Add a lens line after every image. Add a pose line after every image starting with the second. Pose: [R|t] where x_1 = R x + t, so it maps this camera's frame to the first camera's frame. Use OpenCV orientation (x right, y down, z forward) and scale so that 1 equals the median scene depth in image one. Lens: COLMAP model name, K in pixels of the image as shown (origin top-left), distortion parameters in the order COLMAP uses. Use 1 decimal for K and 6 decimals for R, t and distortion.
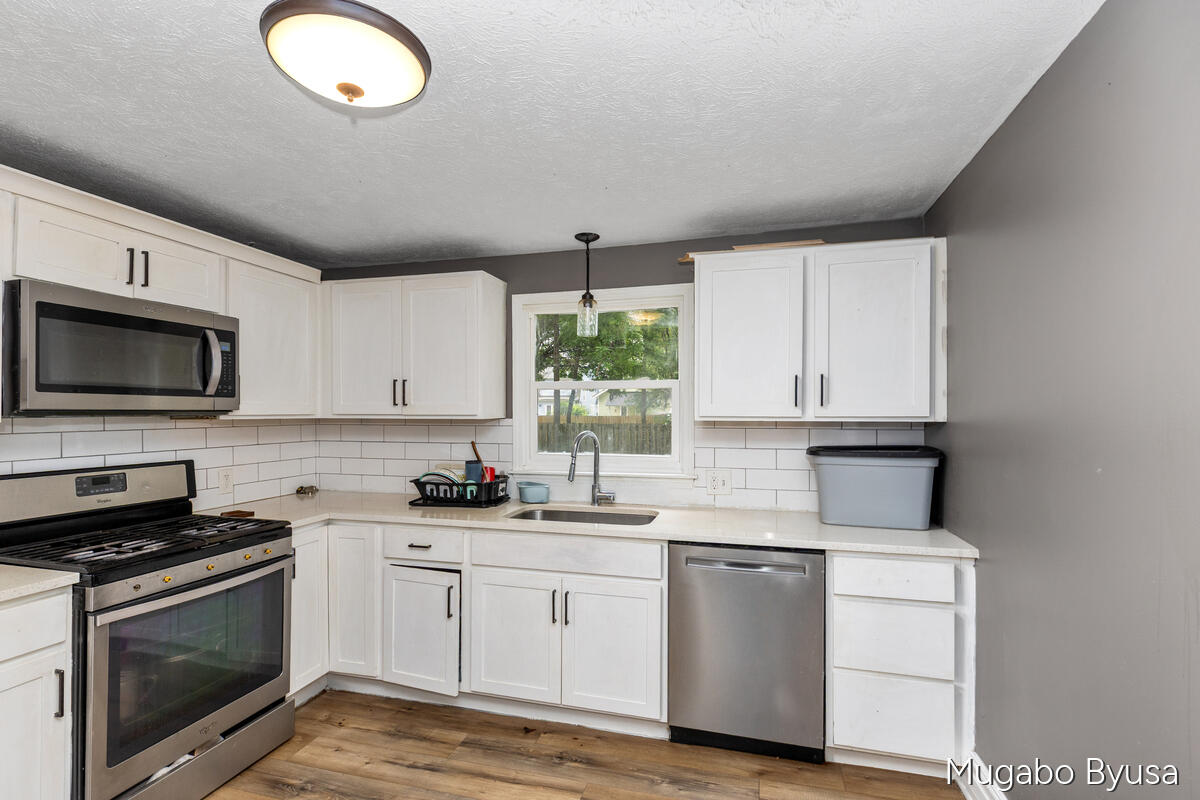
lens RADIAL K [[569.9, 0, 599.1], [0, 569.9, 405.7], [0, 0, 1]] dist [0.002294, -0.000030]
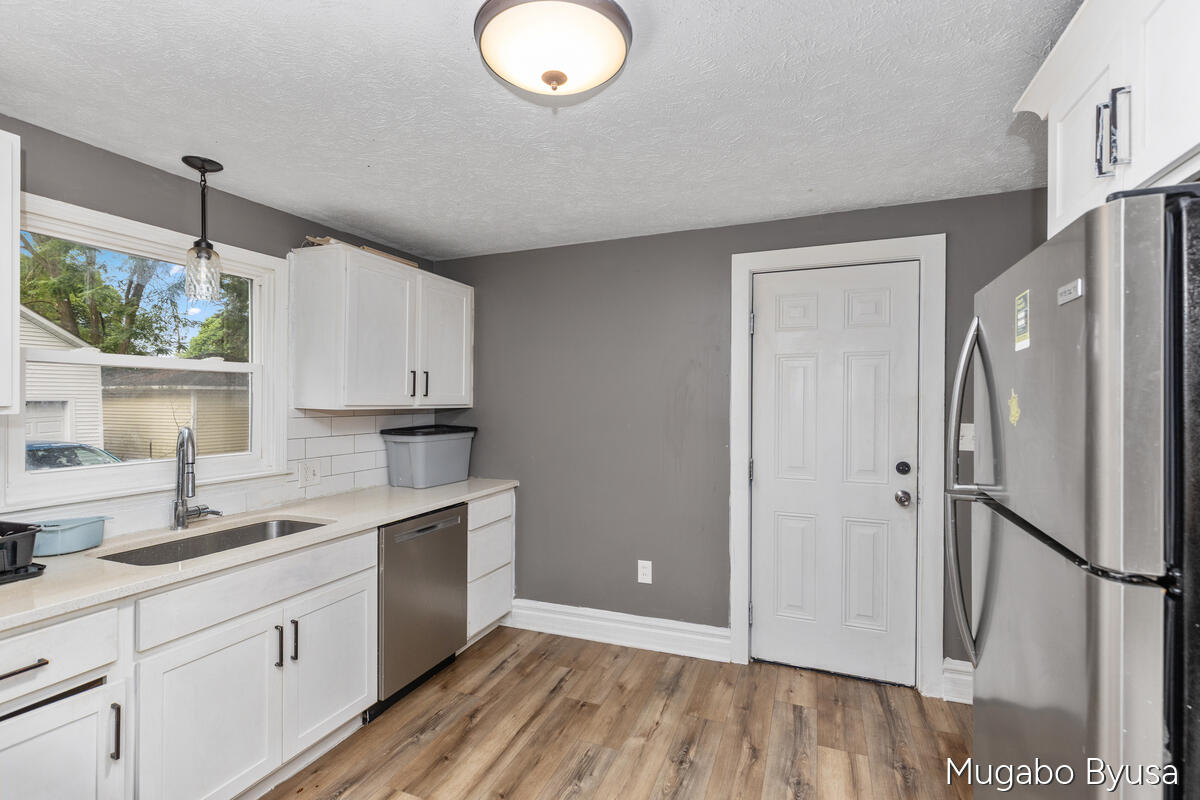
lens RADIAL K [[569.9, 0, 599.3], [0, 569.9, 399.8], [0, 0, 1]] dist [0.002294, -0.000030]
pose [[0.081804, 0.003837, 0.996641, -0.760465], [-0.009106, 0.999954, -0.003102, 0.008054], [-0.996607, -0.008821, 0.081835, 0.451062]]
